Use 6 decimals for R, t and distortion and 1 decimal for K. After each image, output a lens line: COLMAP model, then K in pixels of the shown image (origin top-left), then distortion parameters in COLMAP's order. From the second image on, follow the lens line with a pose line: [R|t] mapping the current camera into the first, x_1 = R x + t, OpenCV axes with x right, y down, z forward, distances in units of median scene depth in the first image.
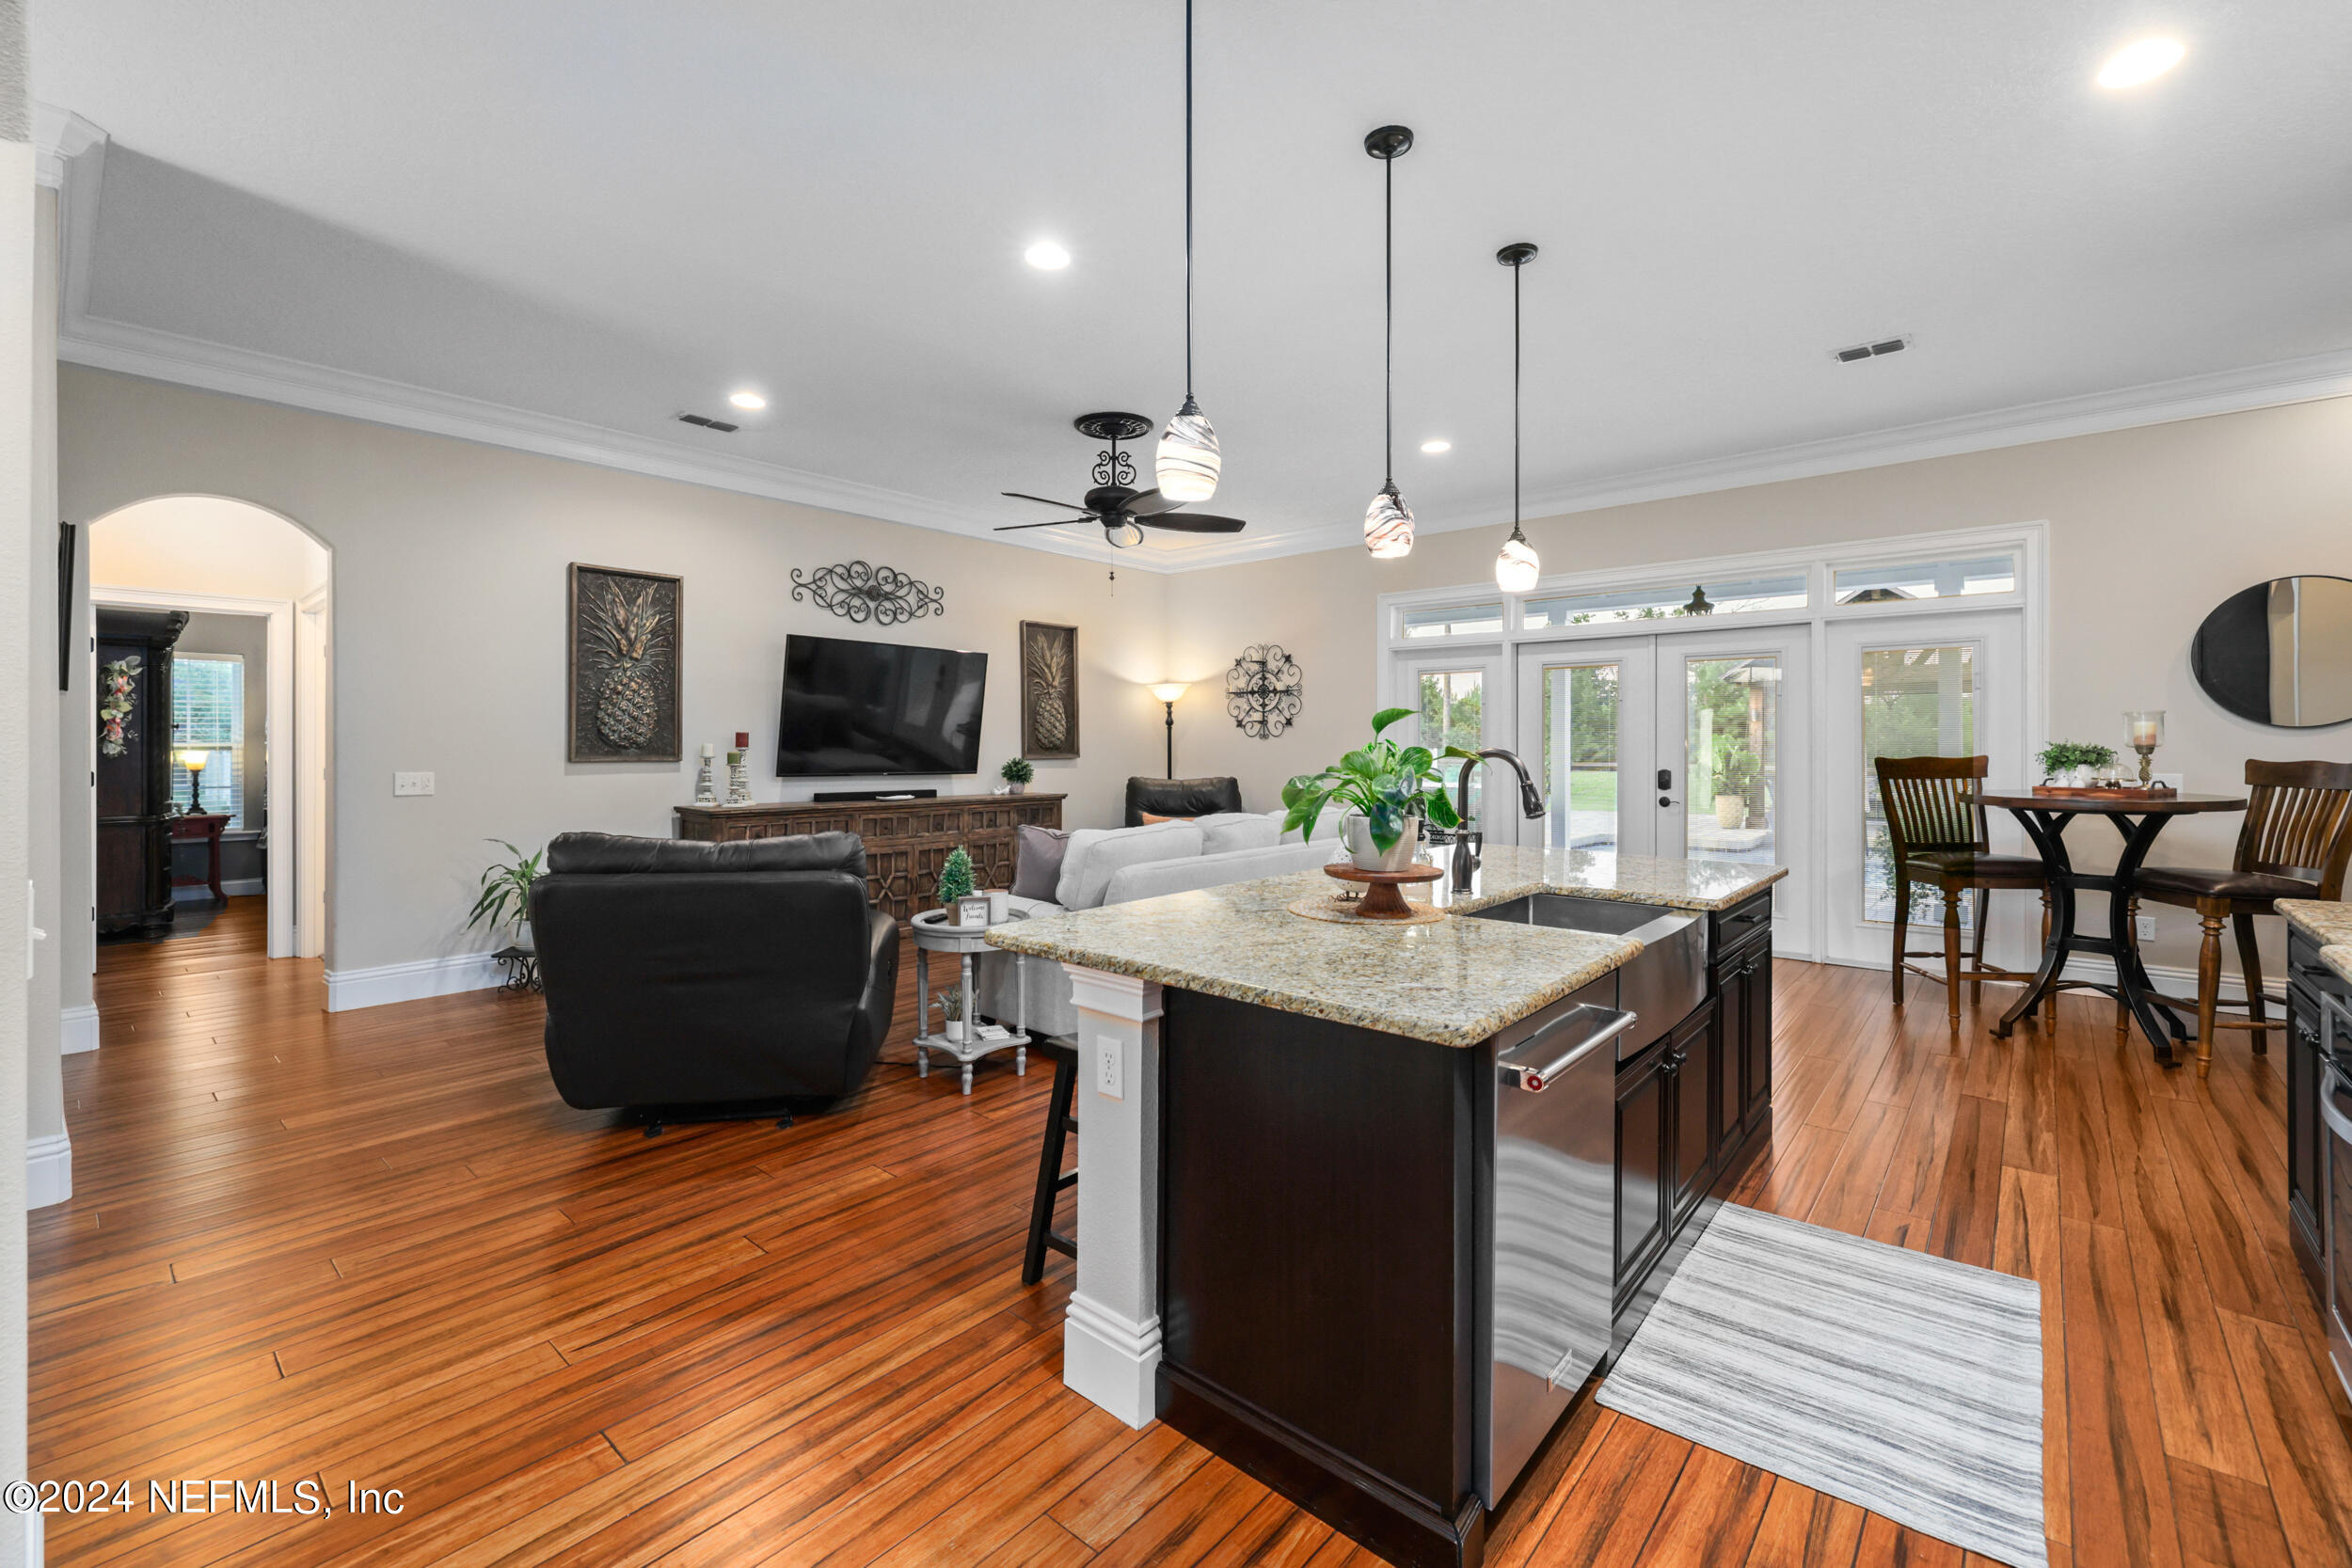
lens RADIAL K [[989.4, 0, 1155.3], [0, 989.4, 748.5], [0, 0, 1]] dist [-0.004018, 0.001283]
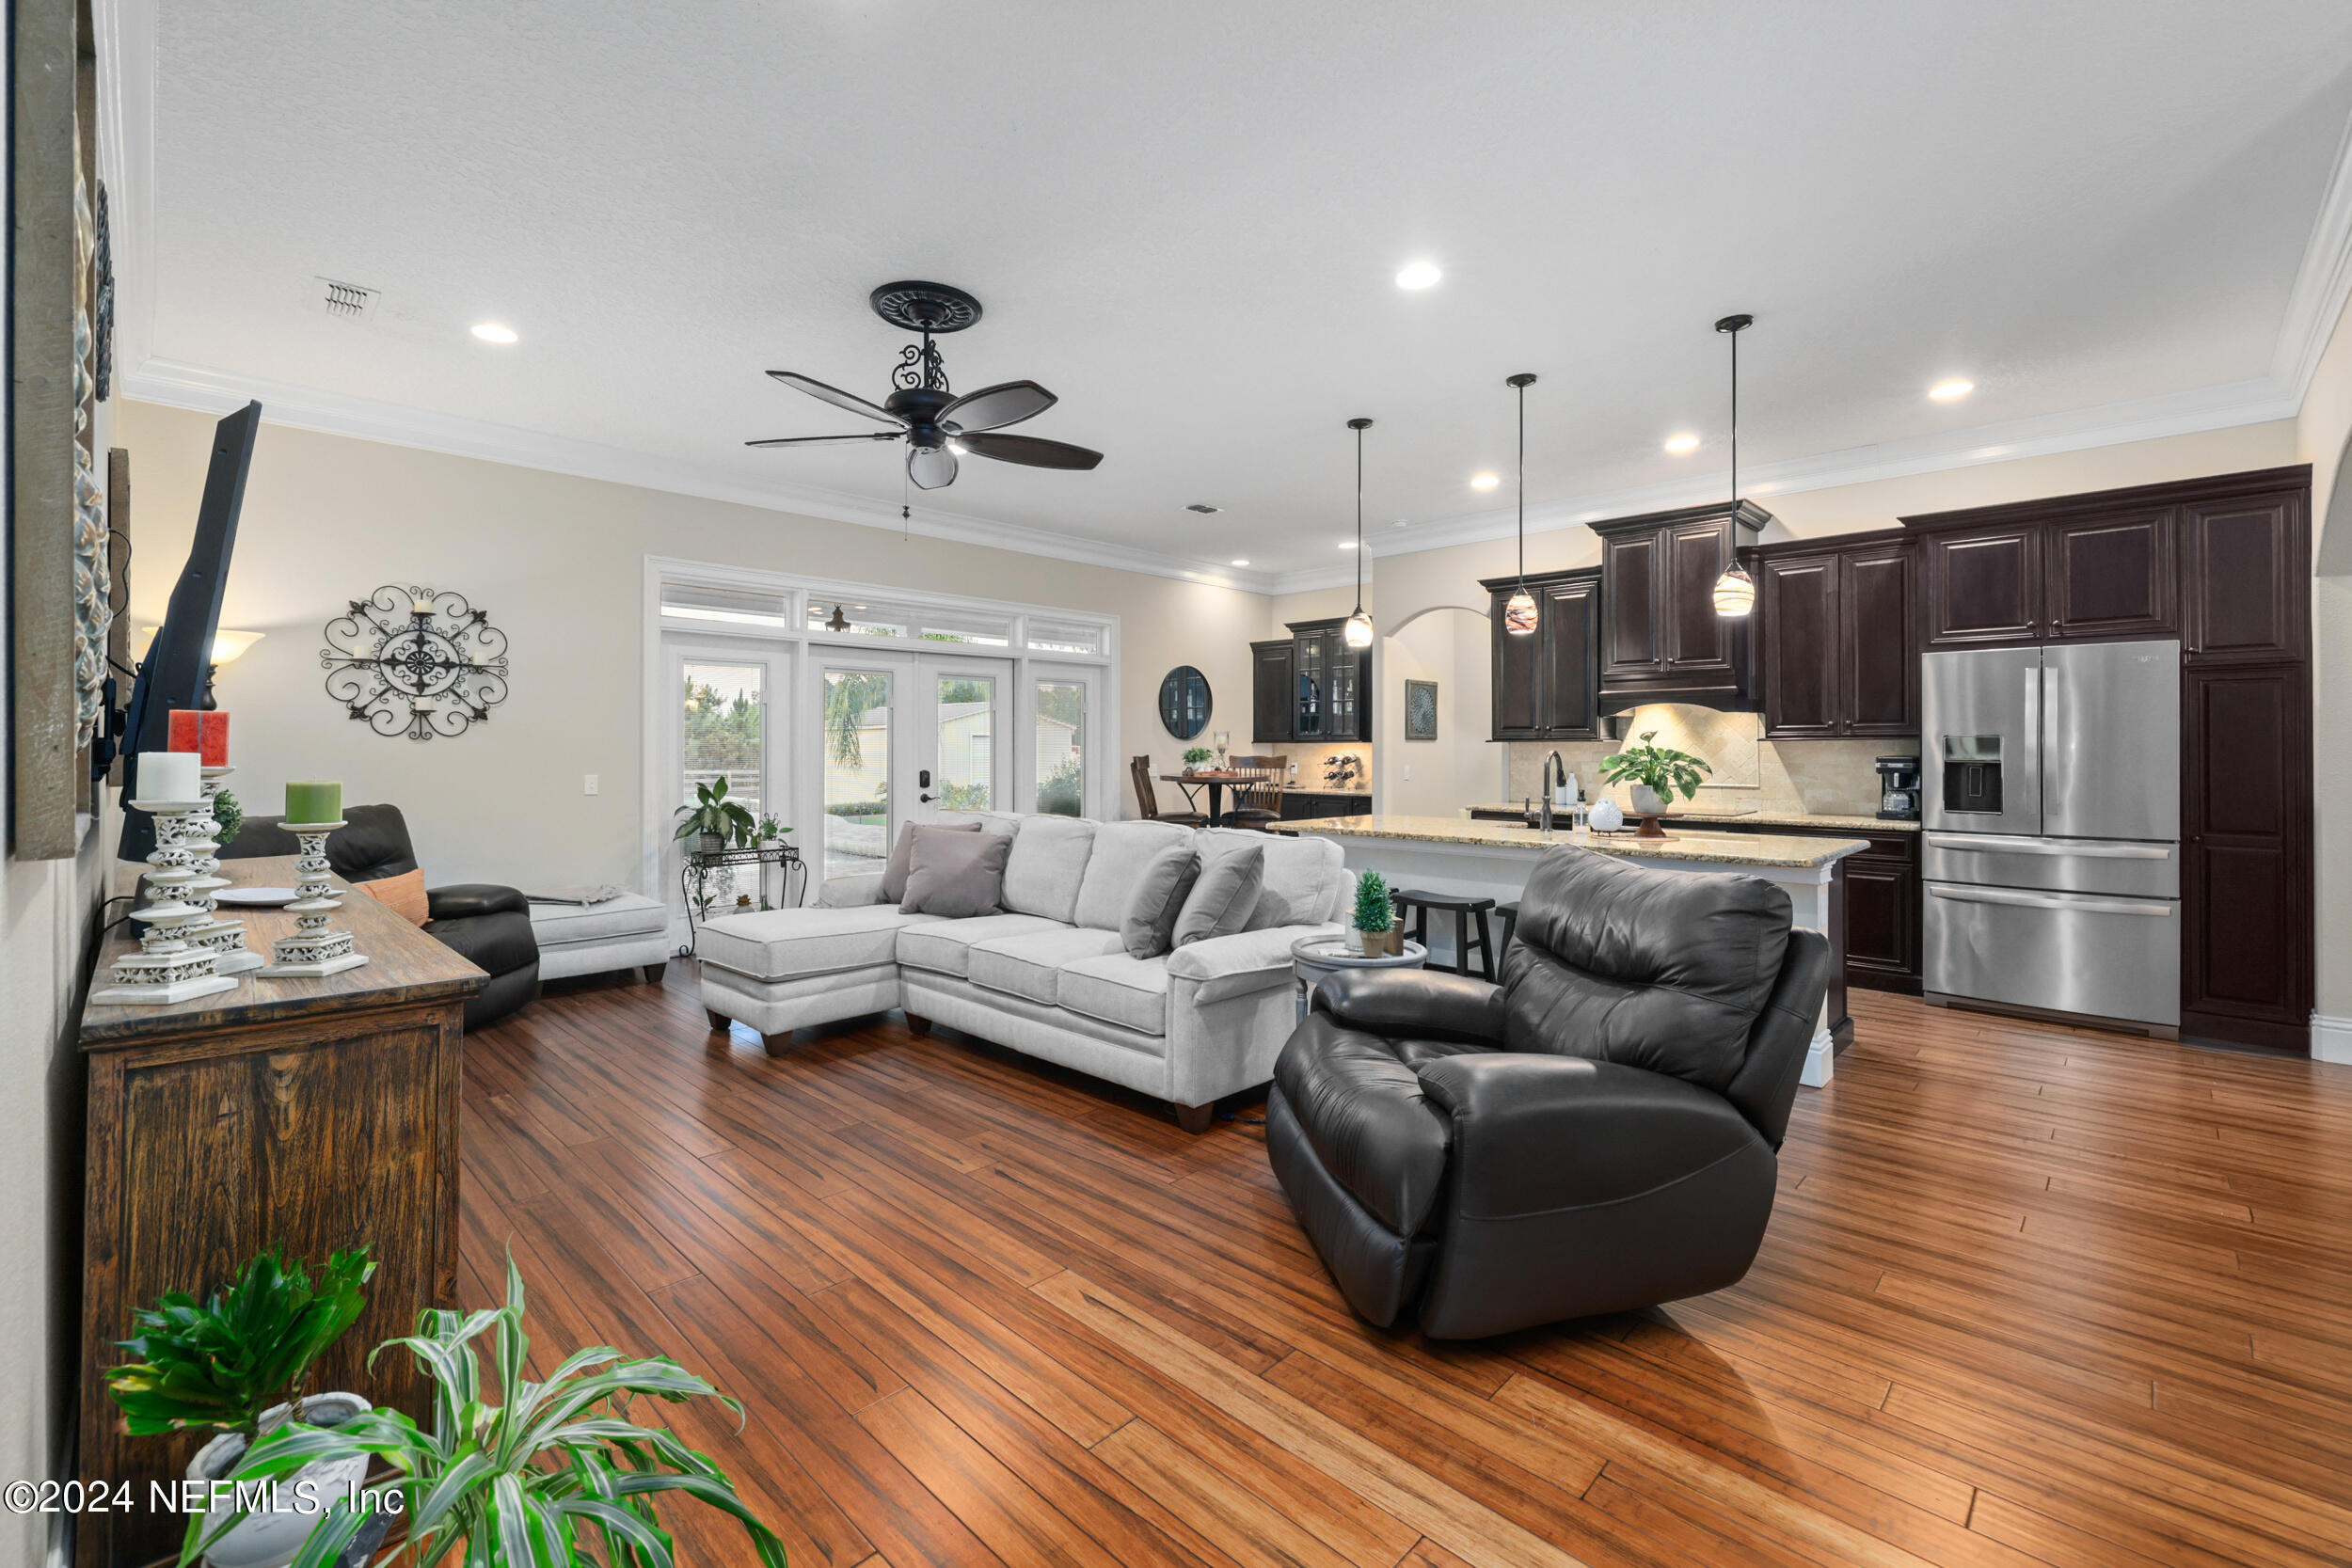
lens RADIAL K [[989.4, 0, 1168.3], [0, 989.4, 747.9], [0, 0, 1]] dist [-0.004018, 0.001283]
pose [[0.053326, -0.001161, 0.998576, -0.697373], [0.004827, 0.999988, 0.000905, -0.004457], [-0.998565, 0.004772, 0.053331, 0.728889]]
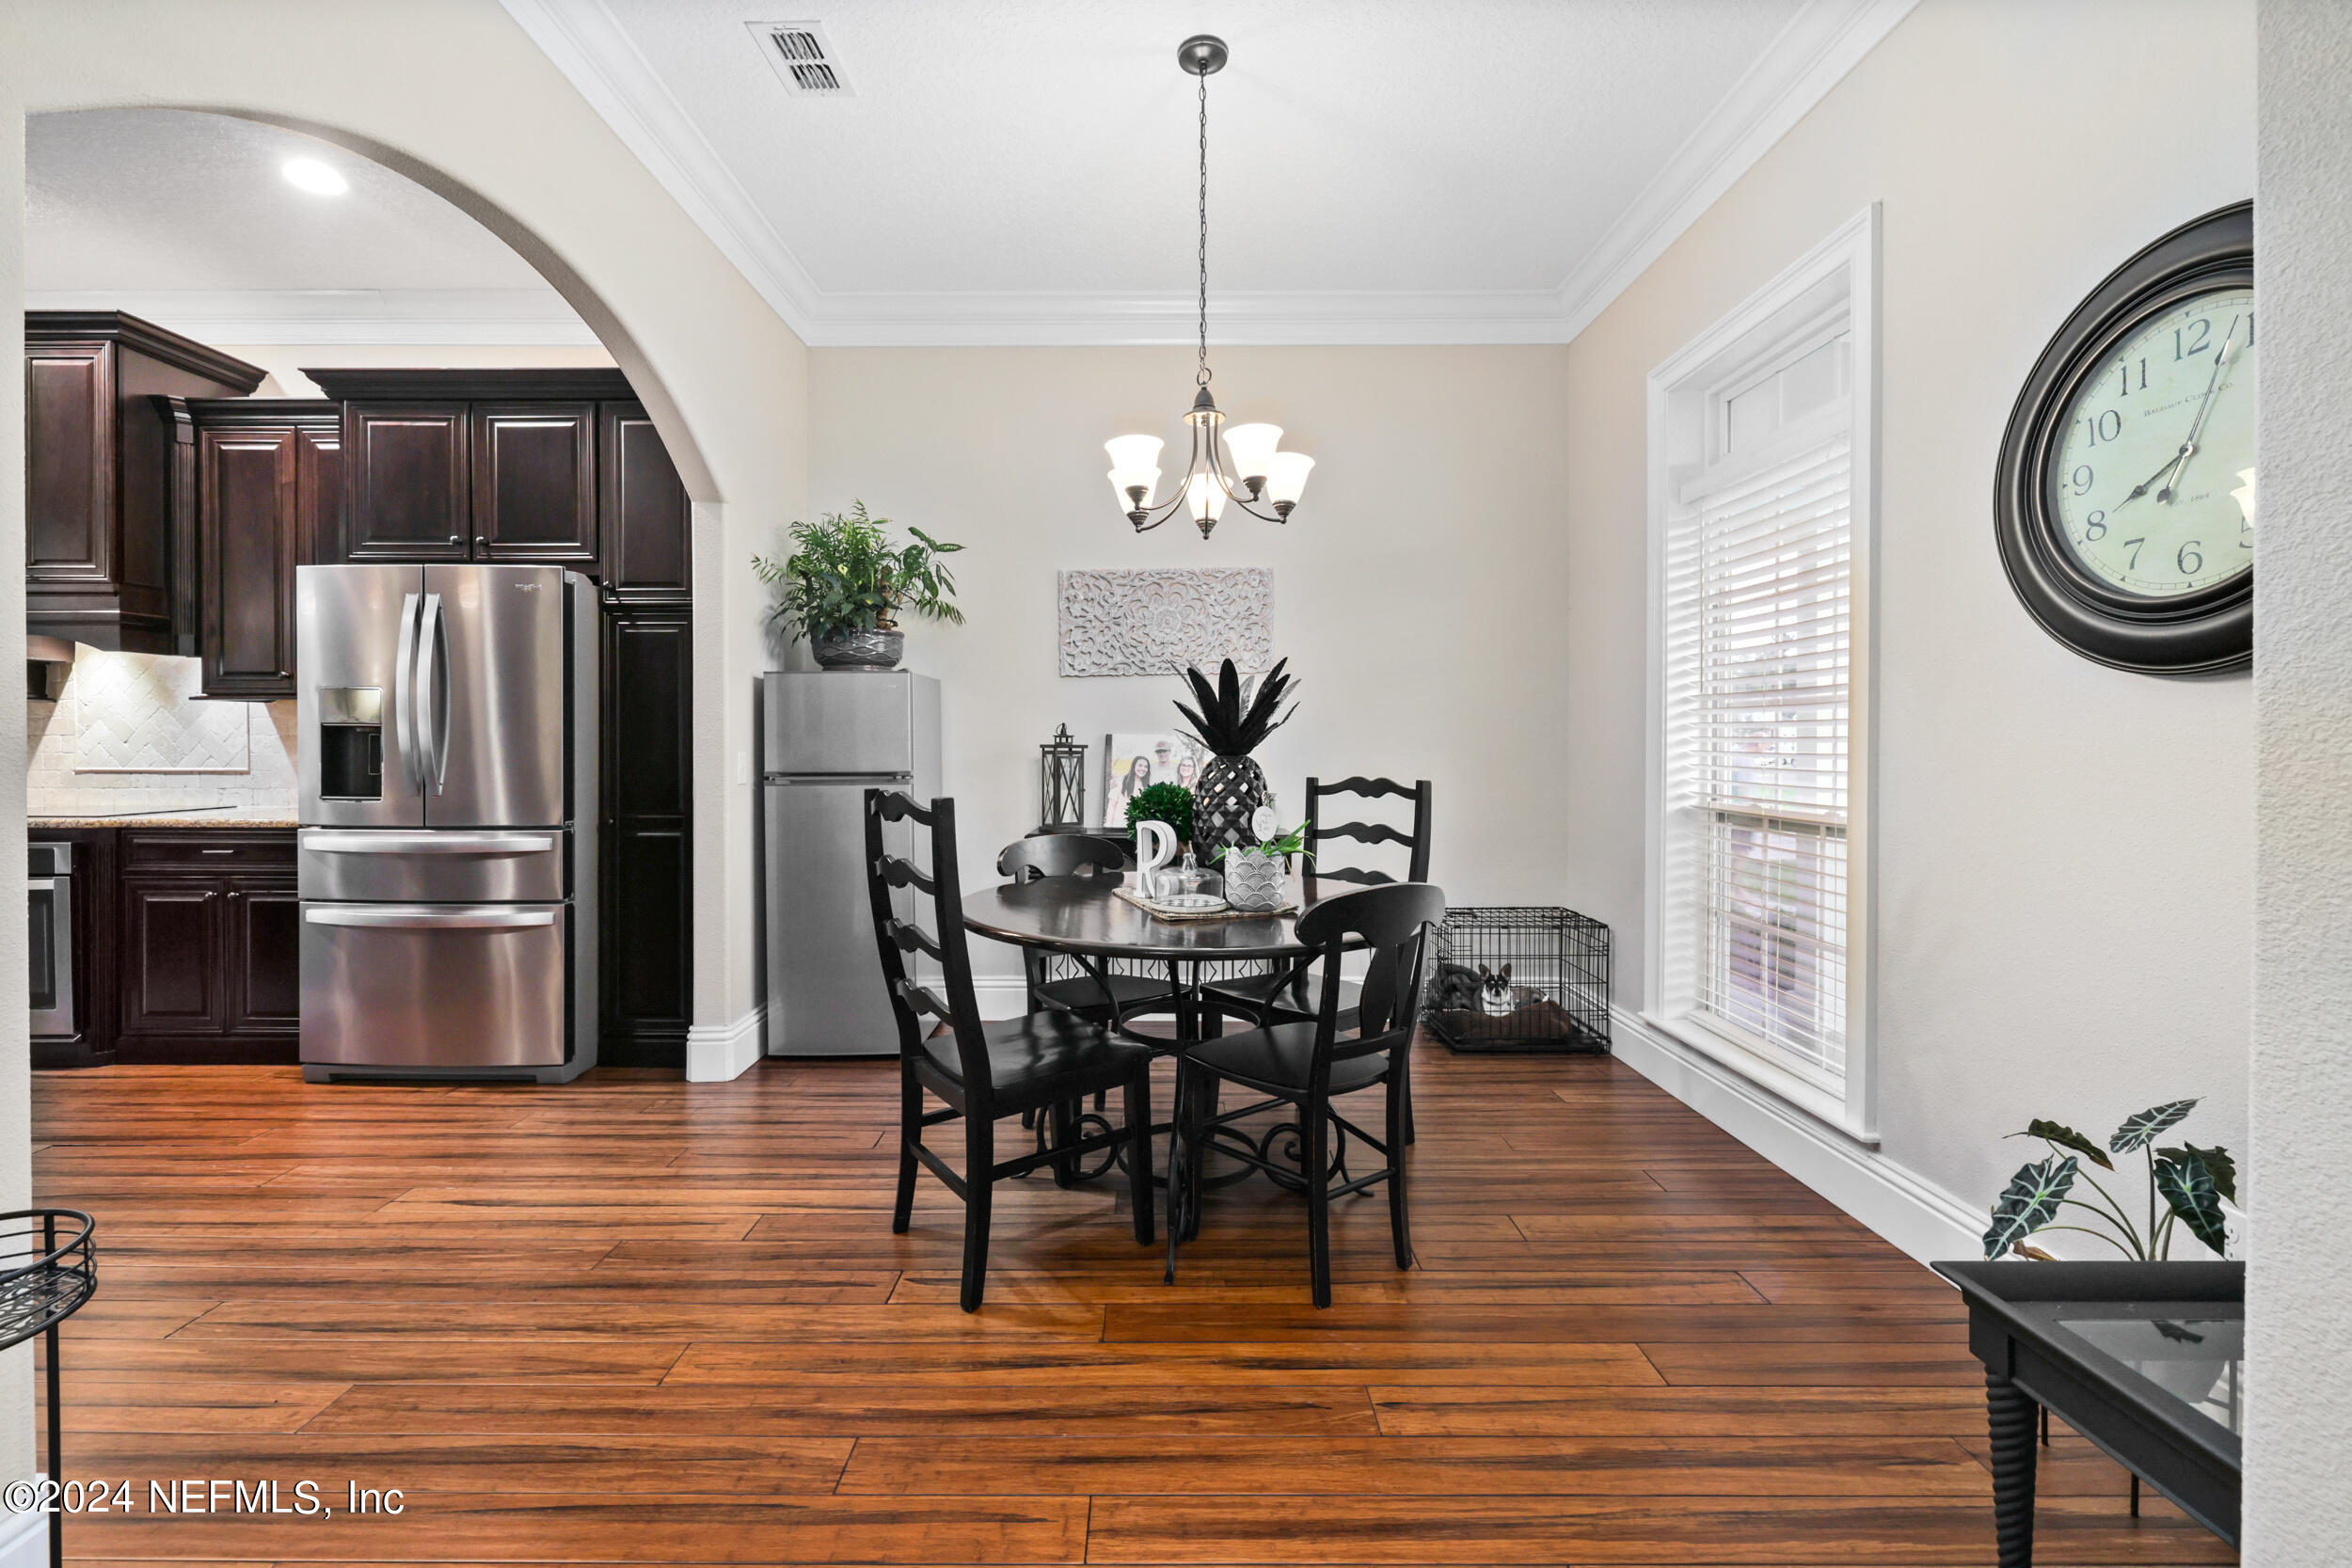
lens RADIAL K [[989.4, 0, 1155.9], [0, 989.4, 746.5], [0, 0, 1]] dist [-0.004018, 0.001283]
pose [[-0.661646, -0.003099, 0.749810, -0.577813], [0.001382, 0.999985, 0.005353, 0.021034], [-0.749815, 0.004578, -0.661632, 0.135638]]
